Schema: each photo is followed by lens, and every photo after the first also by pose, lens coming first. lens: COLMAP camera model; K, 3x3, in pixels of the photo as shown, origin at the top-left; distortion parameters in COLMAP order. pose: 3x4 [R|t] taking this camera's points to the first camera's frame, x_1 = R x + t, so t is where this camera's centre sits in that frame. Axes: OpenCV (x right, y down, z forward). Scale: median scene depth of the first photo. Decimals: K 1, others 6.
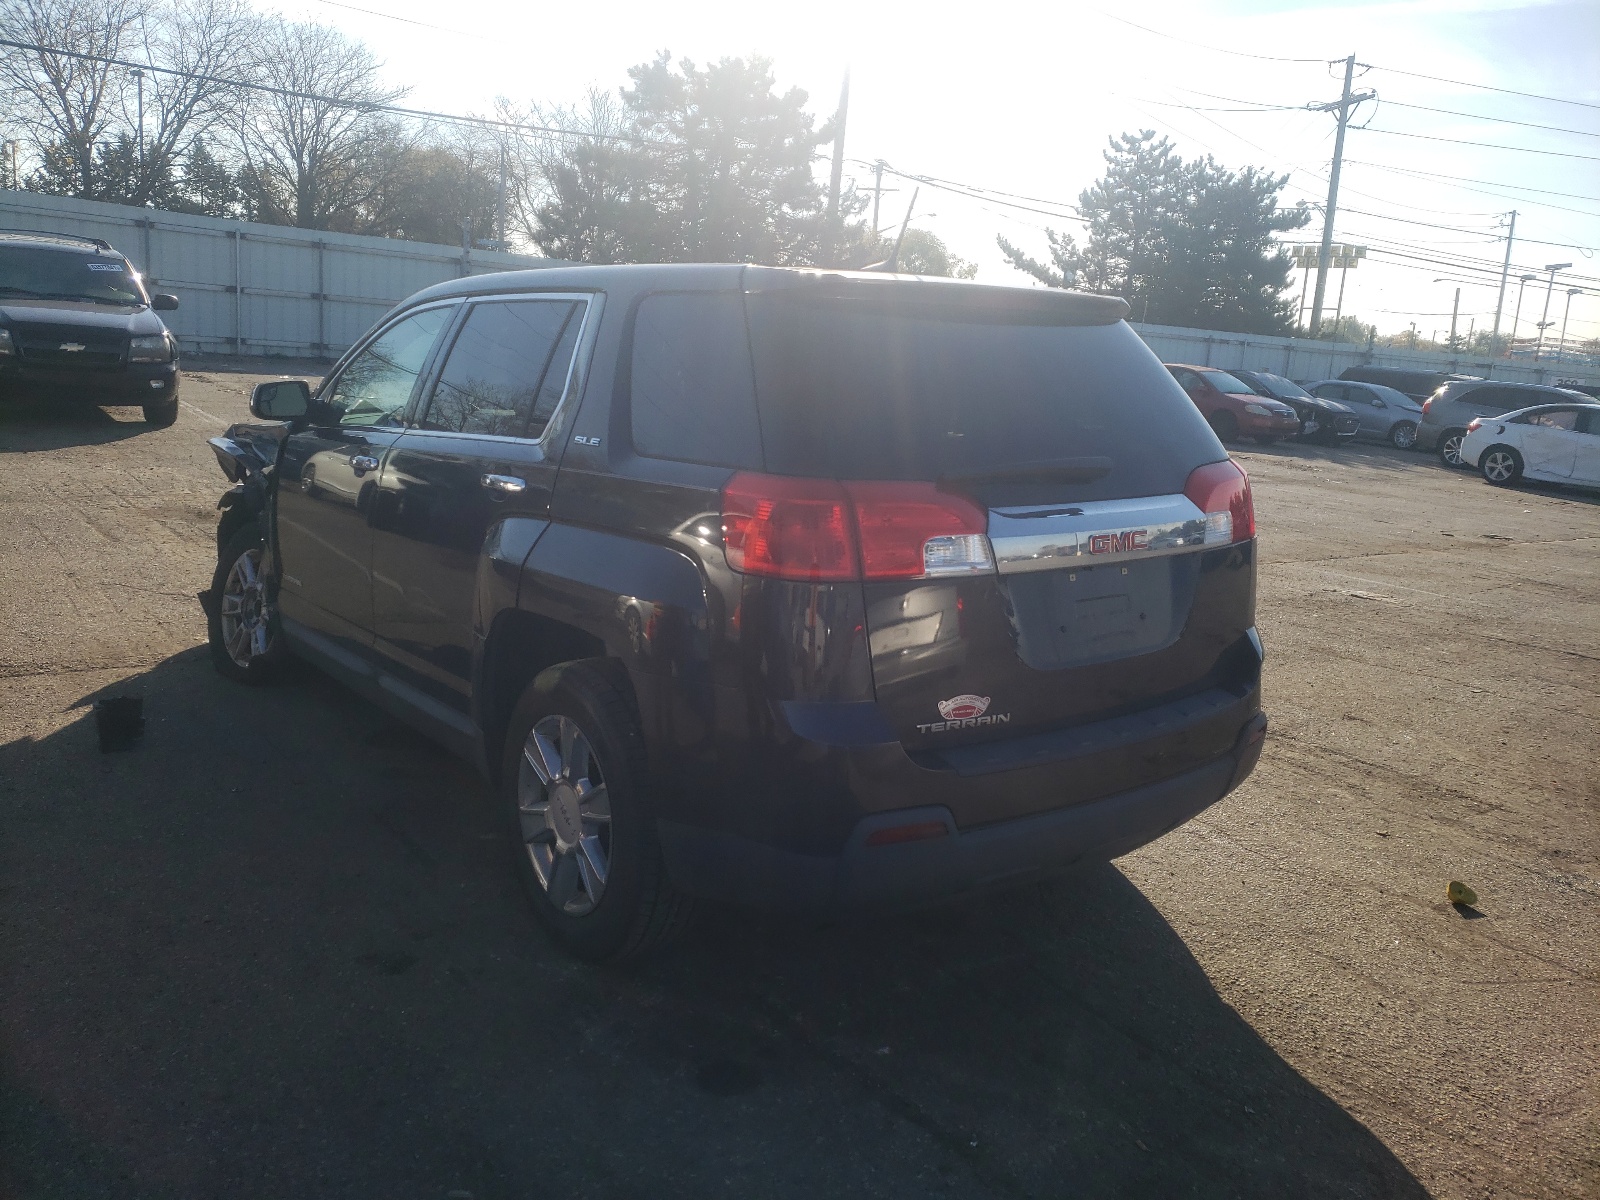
lens RADIAL K [[1203.2, 0, 792.1], [0, 1203.2, 590.5], [0, 0, 1]] dist [0.010432, 0.003305]
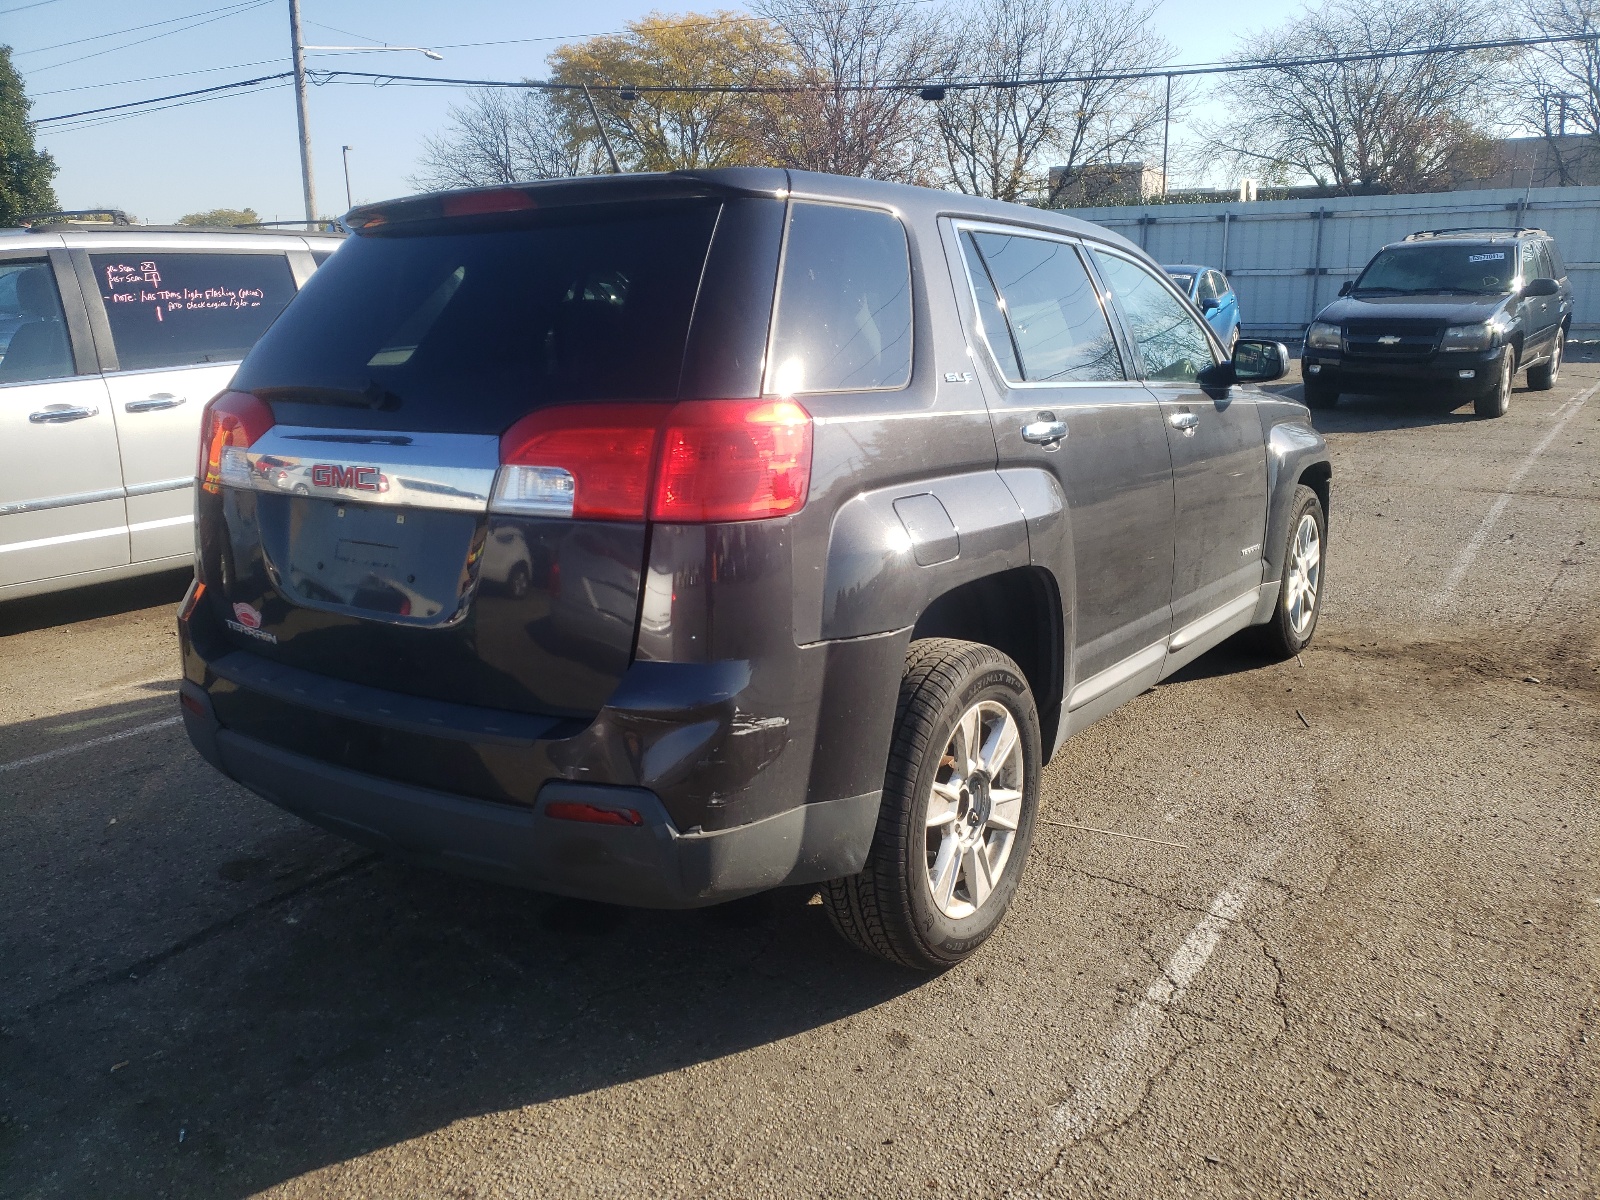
lens RADIAL K [[1203.2, 0, 794.2], [0, 1203.2, 609.8], [0, 0, 1]] dist [0.010432, 0.003305]
pose [[0.182108, 0.180098, -0.966644, 0.474088], [-0.174907, 0.973338, 0.148394, -0.053087], [0.967597, 0.142049, 0.208753, 0.429432]]
